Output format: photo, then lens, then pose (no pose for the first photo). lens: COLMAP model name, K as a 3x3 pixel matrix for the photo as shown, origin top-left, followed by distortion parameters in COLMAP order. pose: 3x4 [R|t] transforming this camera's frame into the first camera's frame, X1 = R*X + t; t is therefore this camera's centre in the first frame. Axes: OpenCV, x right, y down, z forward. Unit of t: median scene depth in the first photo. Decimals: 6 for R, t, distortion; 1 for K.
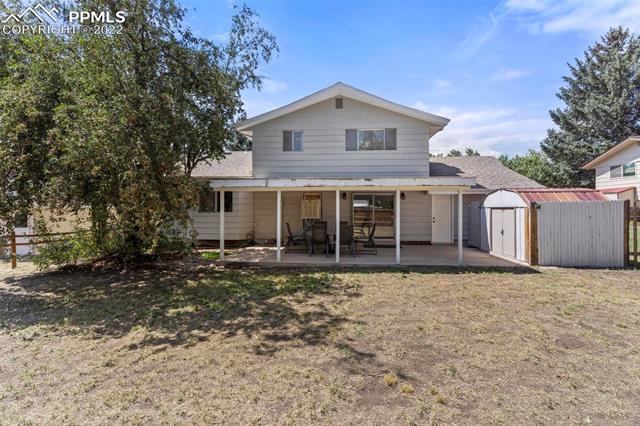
lens RADIAL K [[307.9, 0, 319.3], [0, 307.9, 214.6], [0, 0, 1]] dist [-0.000336, -0.001758]
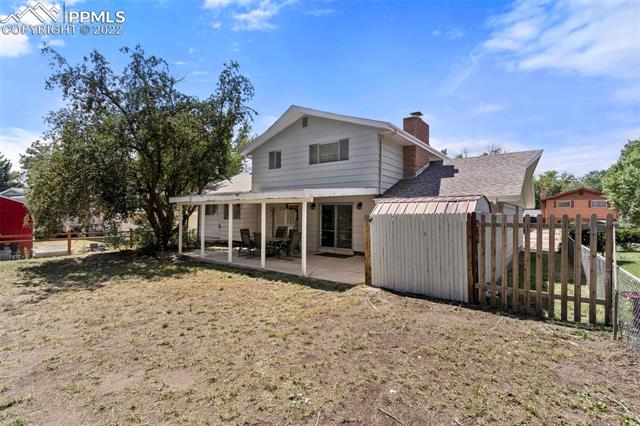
lens RADIAL K [[307.9, 0, 318.5], [0, 307.9, 218.0], [0, 0, 1]] dist [-0.000336, -0.001758]
pose [[0.832852, 0.012740, -0.553350, 0.719081], [-0.015444, 0.999881, -0.000224, -0.019465], [0.553281, 0.008733, 0.832949, 0.114074]]
